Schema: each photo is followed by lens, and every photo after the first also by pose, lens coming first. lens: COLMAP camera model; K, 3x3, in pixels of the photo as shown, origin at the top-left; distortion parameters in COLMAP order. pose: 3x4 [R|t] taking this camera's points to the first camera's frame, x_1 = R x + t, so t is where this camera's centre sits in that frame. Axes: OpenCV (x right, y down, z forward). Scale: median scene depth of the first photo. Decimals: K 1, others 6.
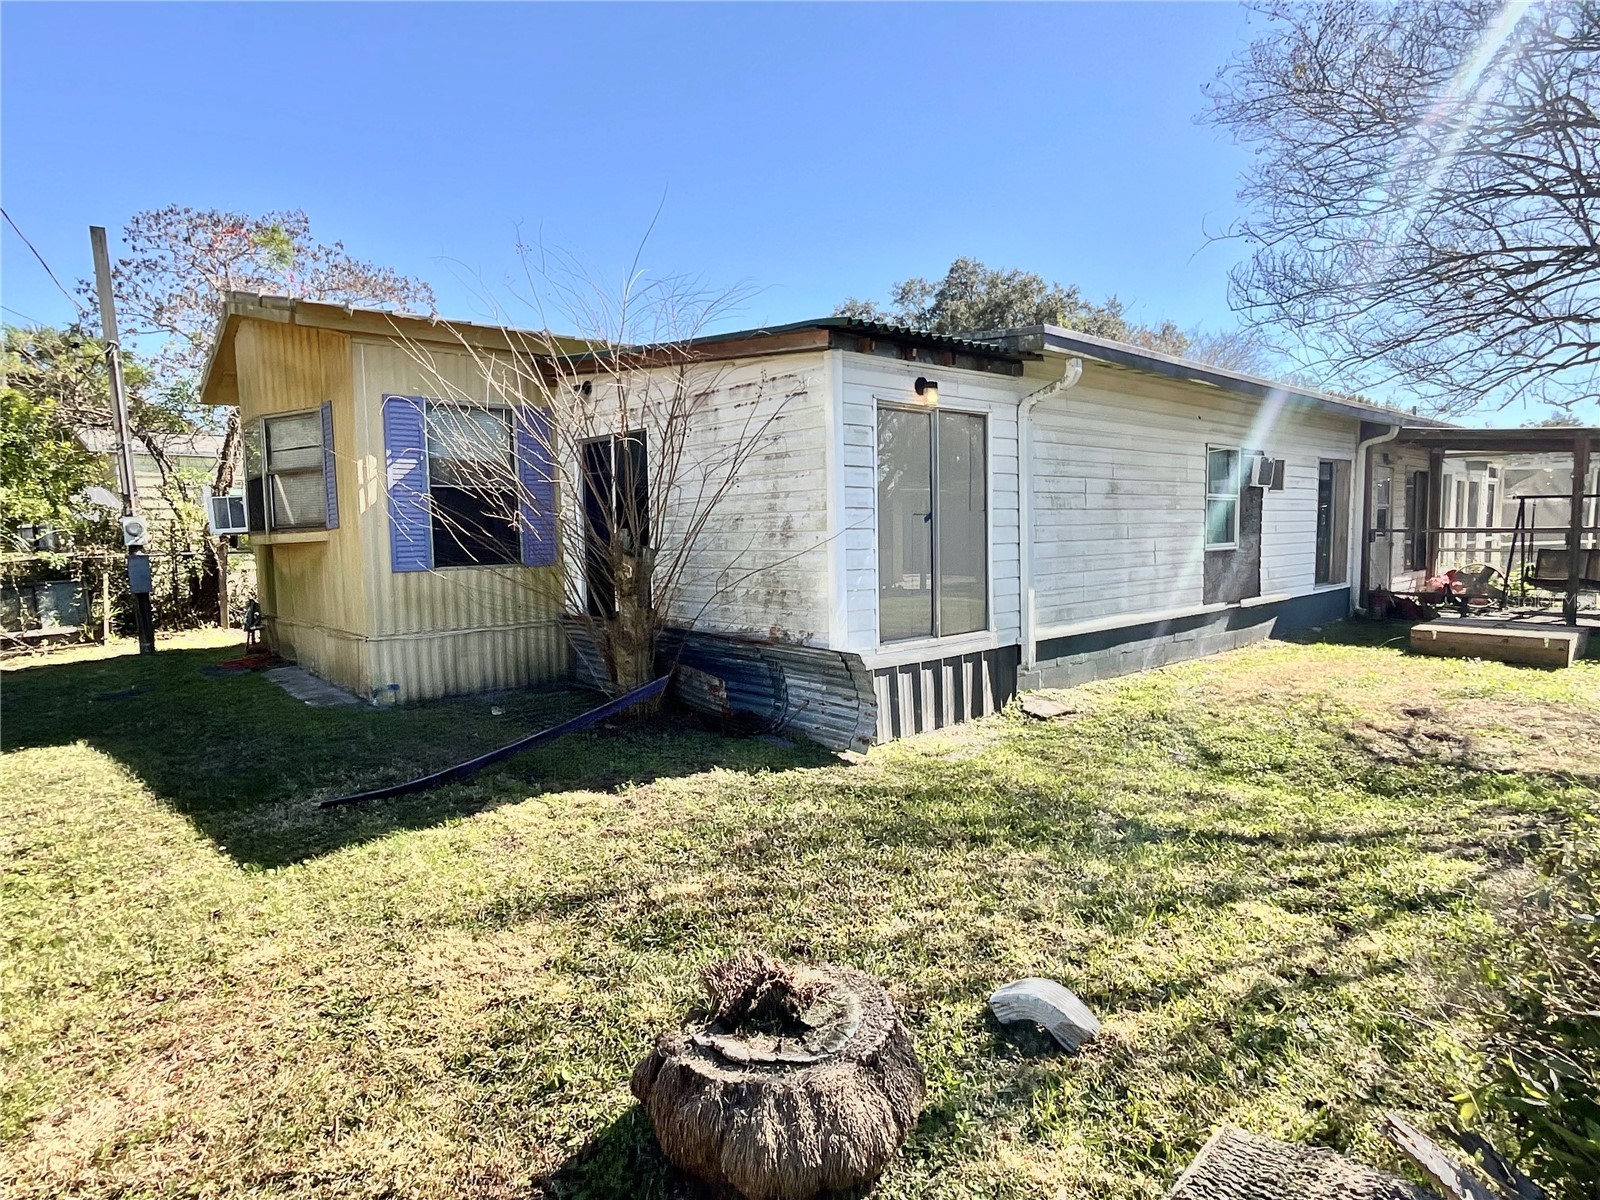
lens RADIAL K [[889.1, 0, 795.6], [0, 889.1, 602.0], [0, 0, 1]] dist [-0.008233, 0.005648]
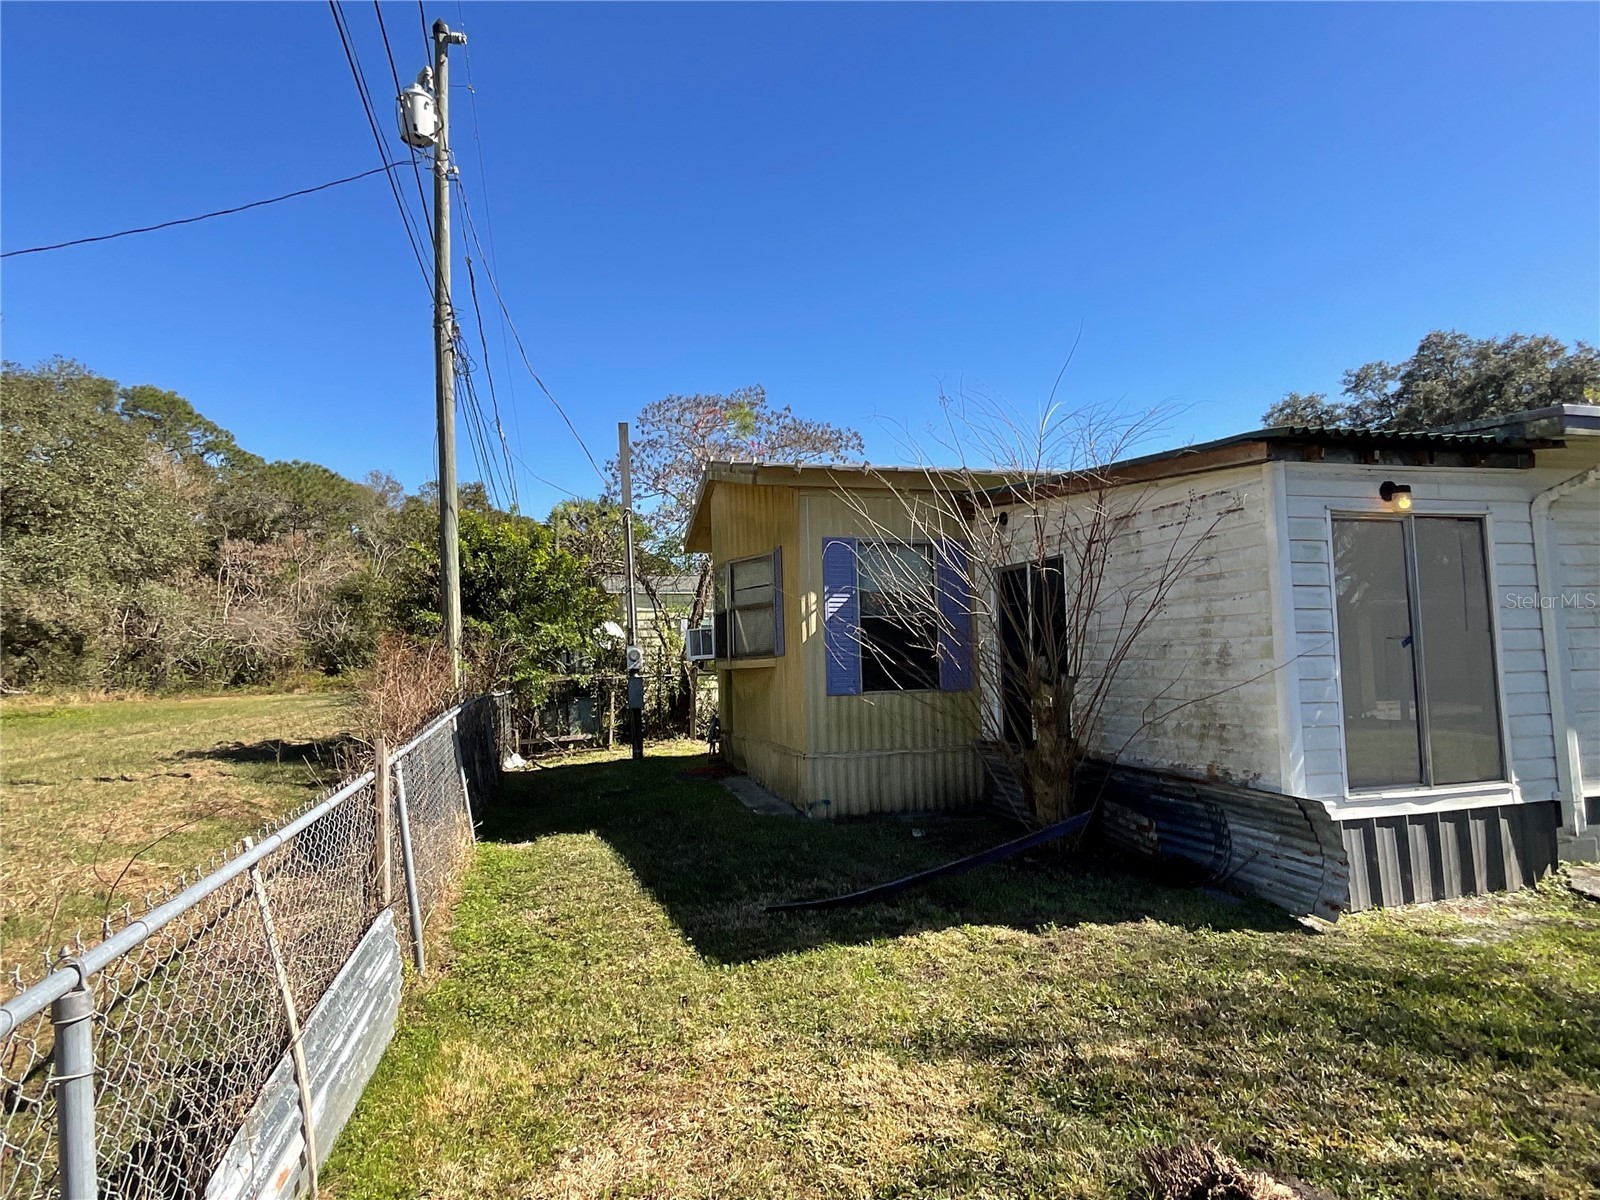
lens RADIAL K [[889.1, 0, 795.6], [0, 889.1, 602.0], [0, 0, 1]] dist [-0.008233, 0.005648]
pose [[0.897771, -0.032133, -0.439289, -0.002064], [-0.027608, 0.991269, -0.128931, -0.007287], [0.439597, 0.127879, 0.889045, -0.013945]]
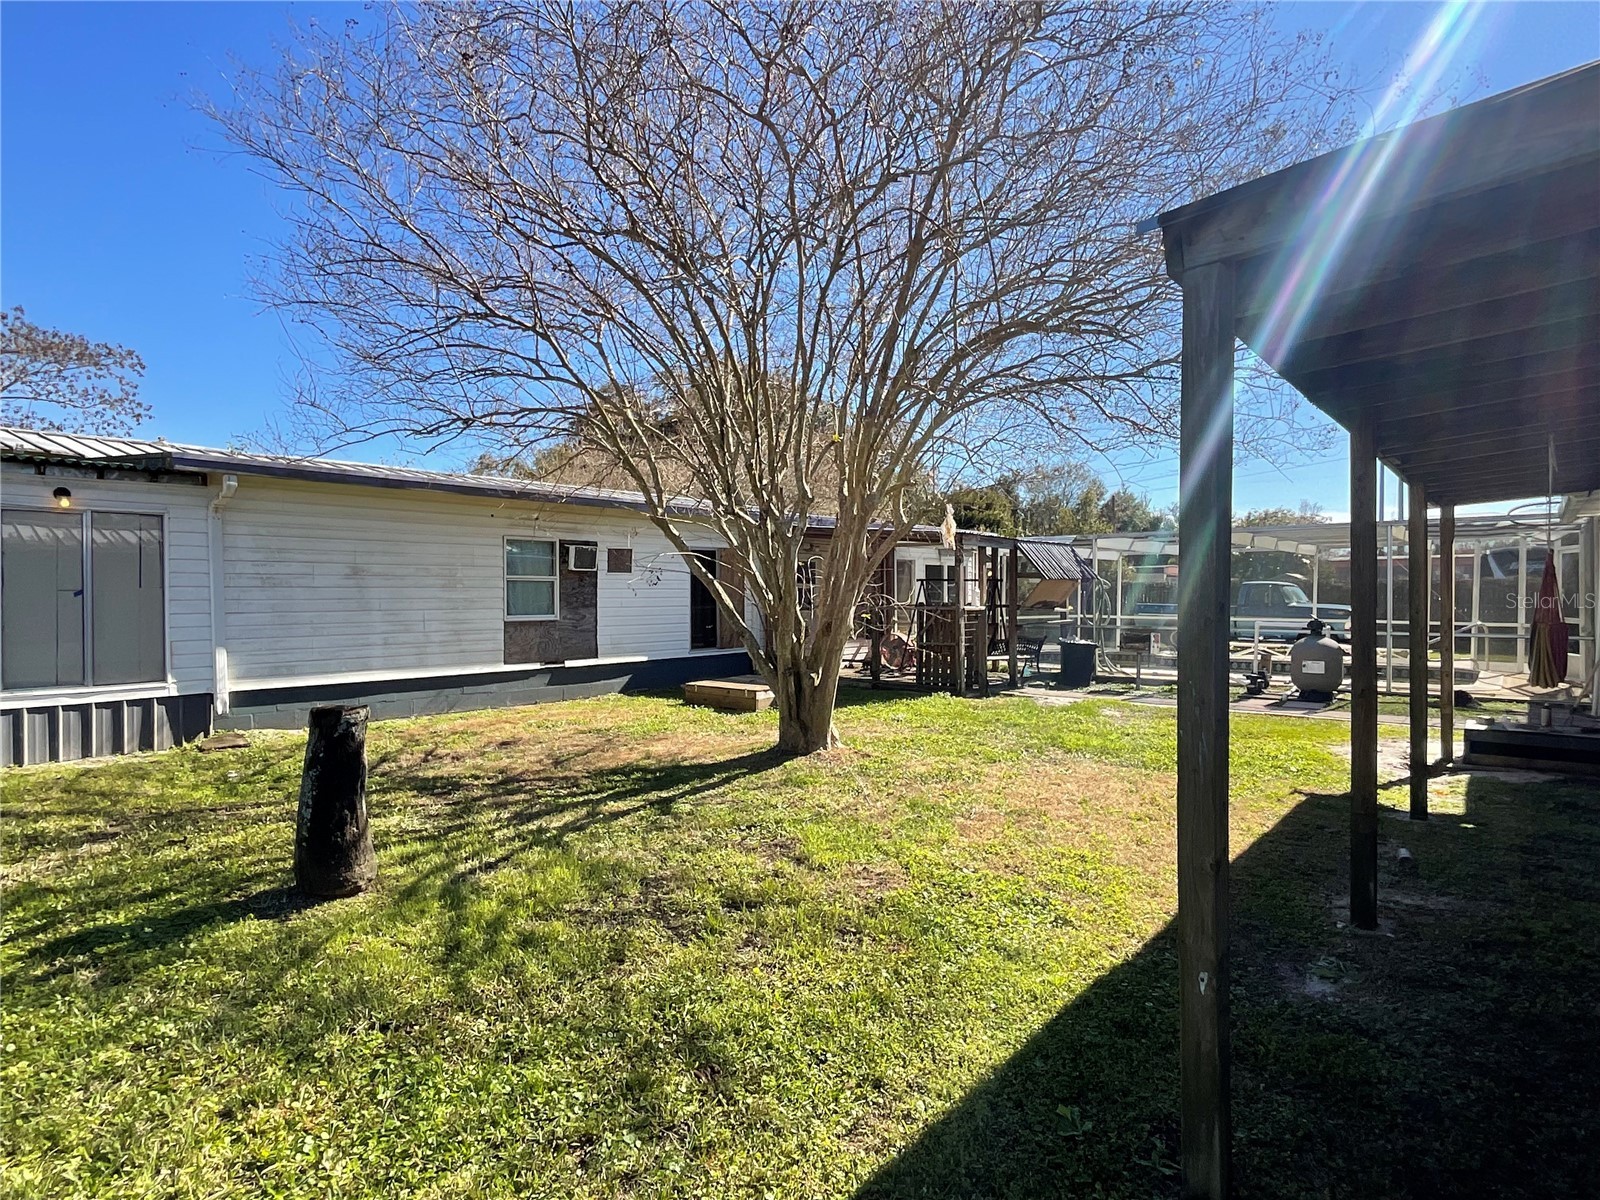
lens RADIAL K [[889.1, 0, 795.6], [0, 889.1, 602.0], [0, 0, 1]] dist [-0.008233, 0.005648]
pose [[0.988963, 0.009921, 0.147828, 1.012931], [0.001781, 0.996888, -0.078815, 0.022080], [-0.148150, 0.078208, 0.985868, -0.438159]]
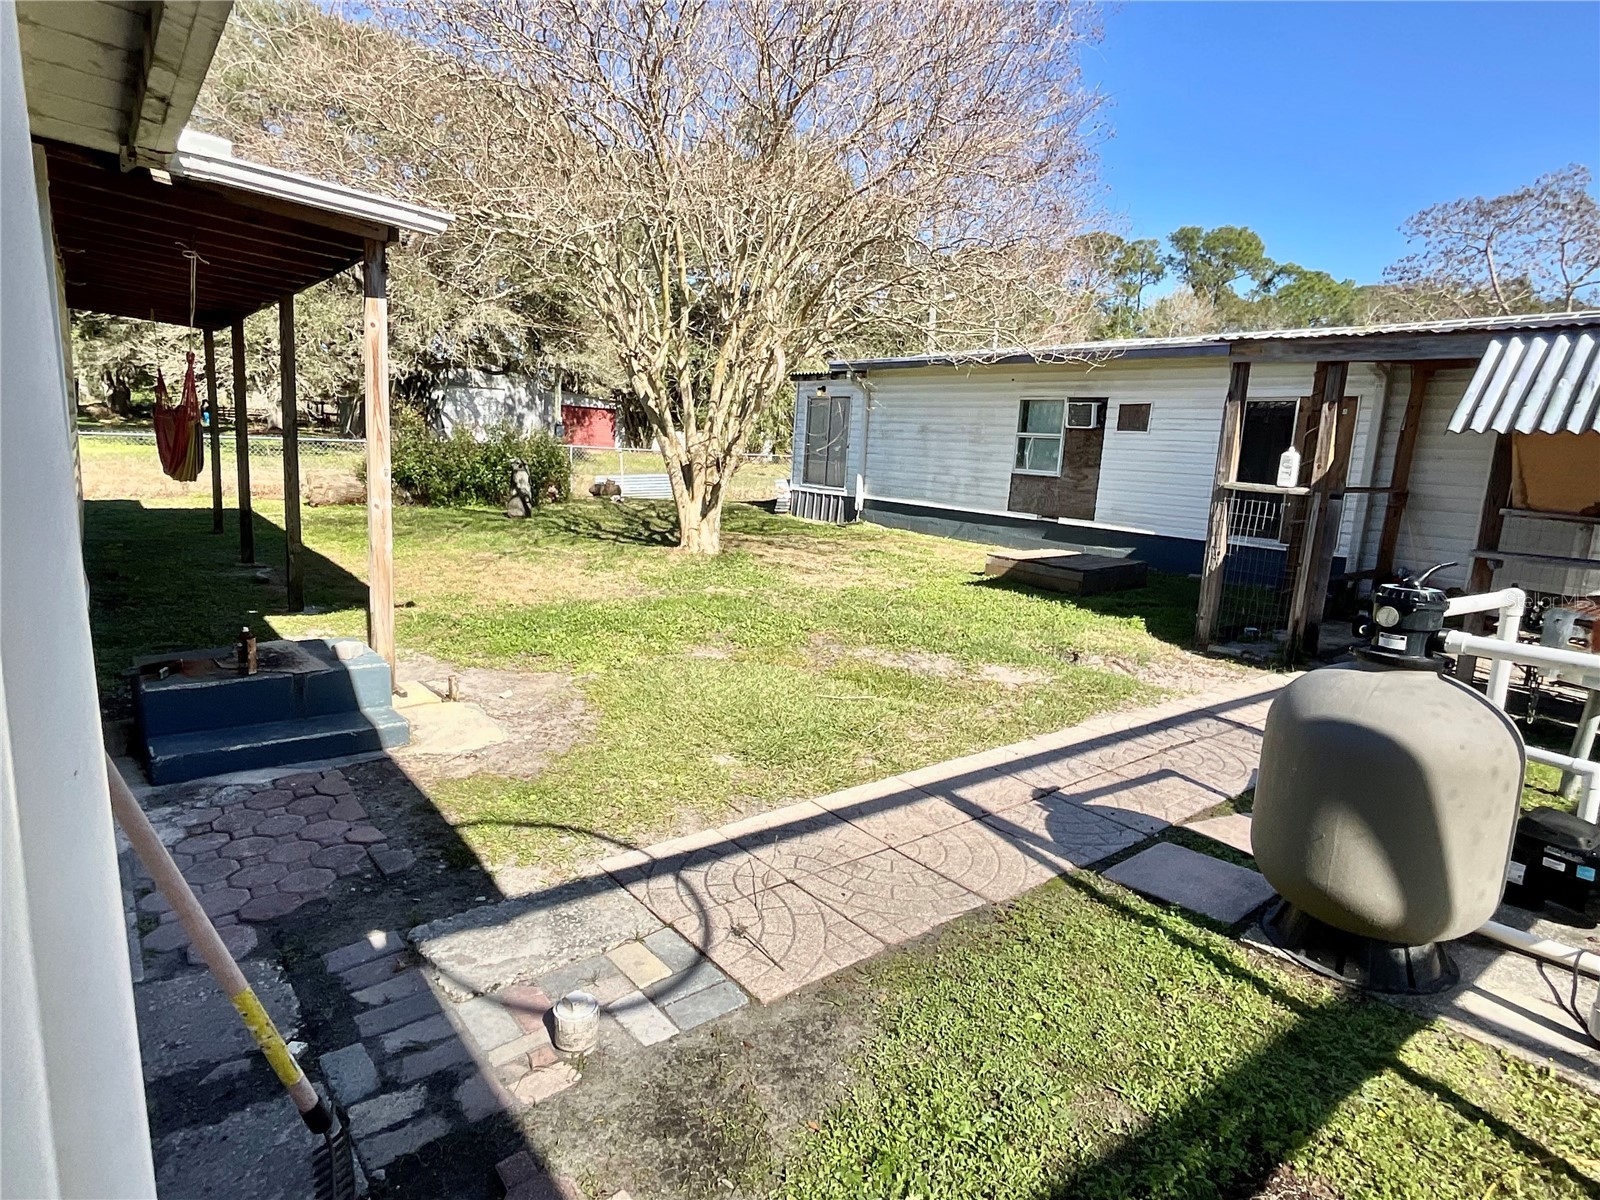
lens RADIAL K [[893.5, 0, 800.0], [0, 893.5, 600.0], [0, 0, 1]] dist [-0.008292, 0.008136]
pose [[-0.063764, 0.183081, -0.981028, 2.875202], [-0.139837, 0.971691, 0.190427, -0.127190], [0.988119, 0.149326, -0.036358, 1.111803]]
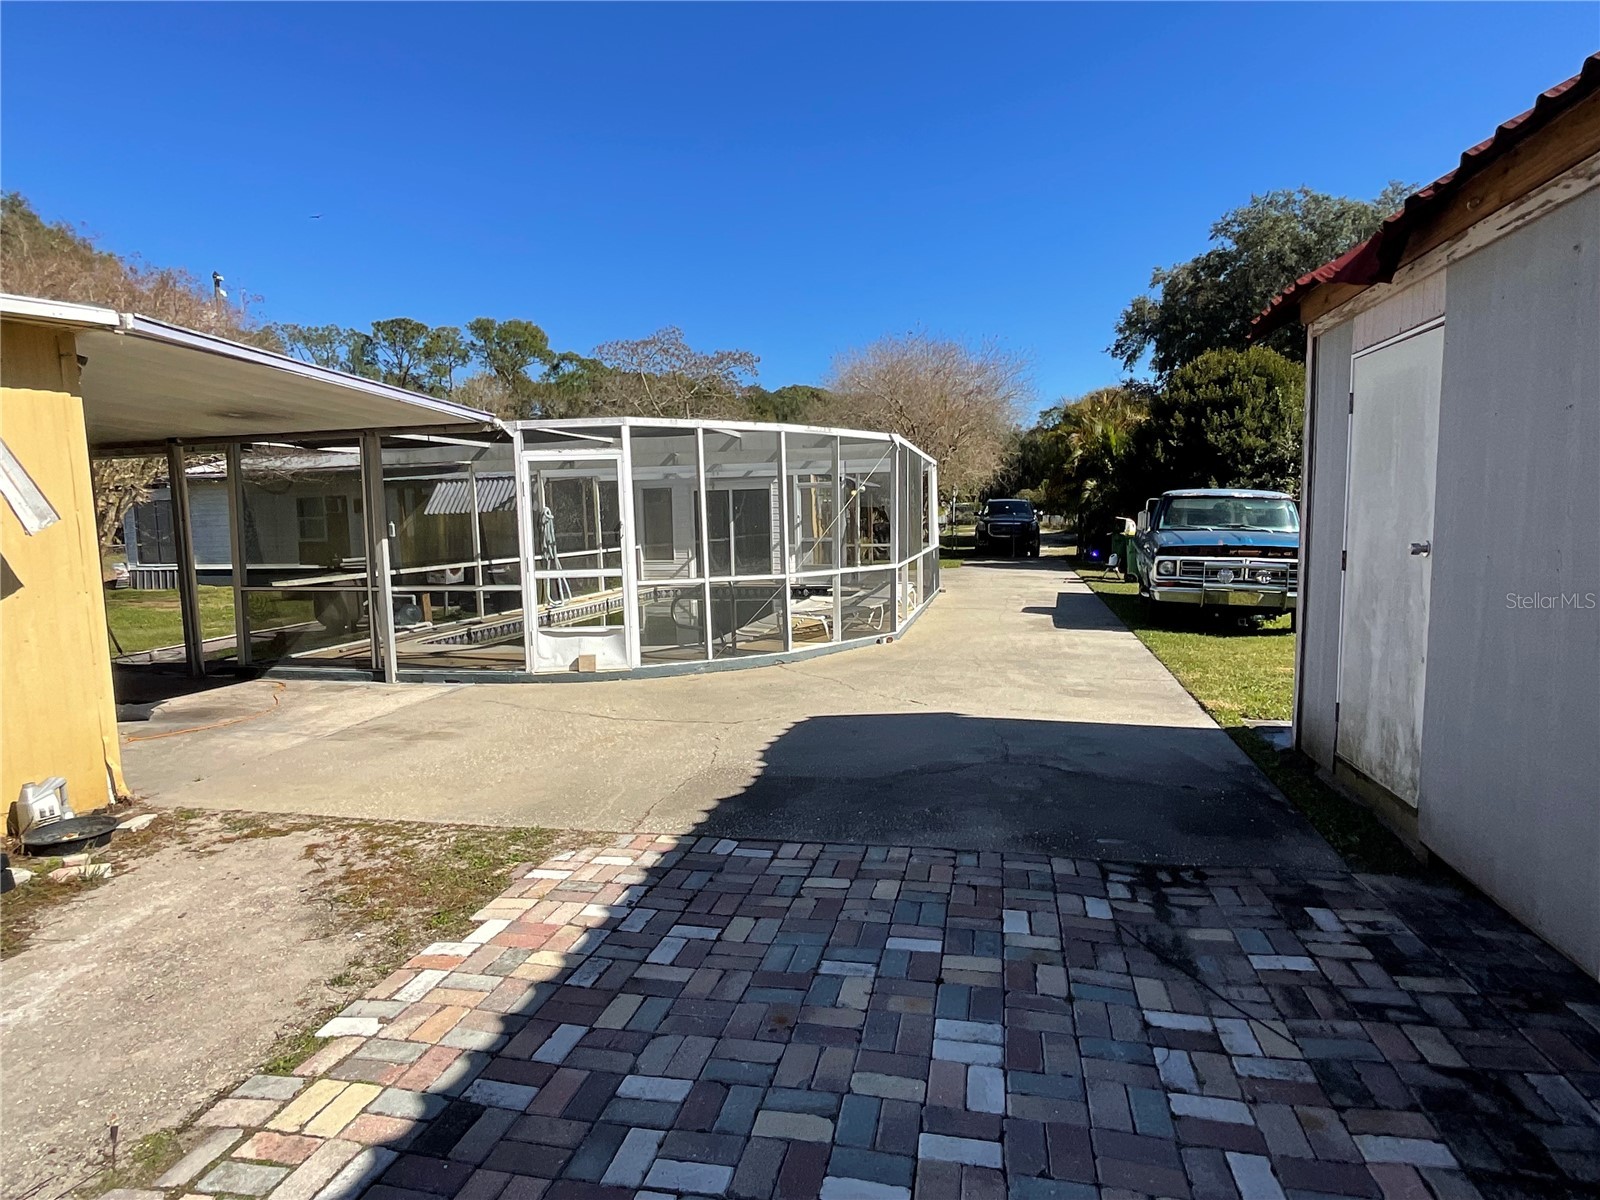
lens RADIAL K [[889.1, 0, 795.6], [0, 889.1, 602.0], [0, 0, 1]] dist [-0.008233, 0.005648]
pose [[0.577008, 0.081367, -0.812675, 4.767575], [-0.052712, 0.996661, 0.062362, -0.174959], [0.815035, 0.006855, 0.579371, 1.056846]]
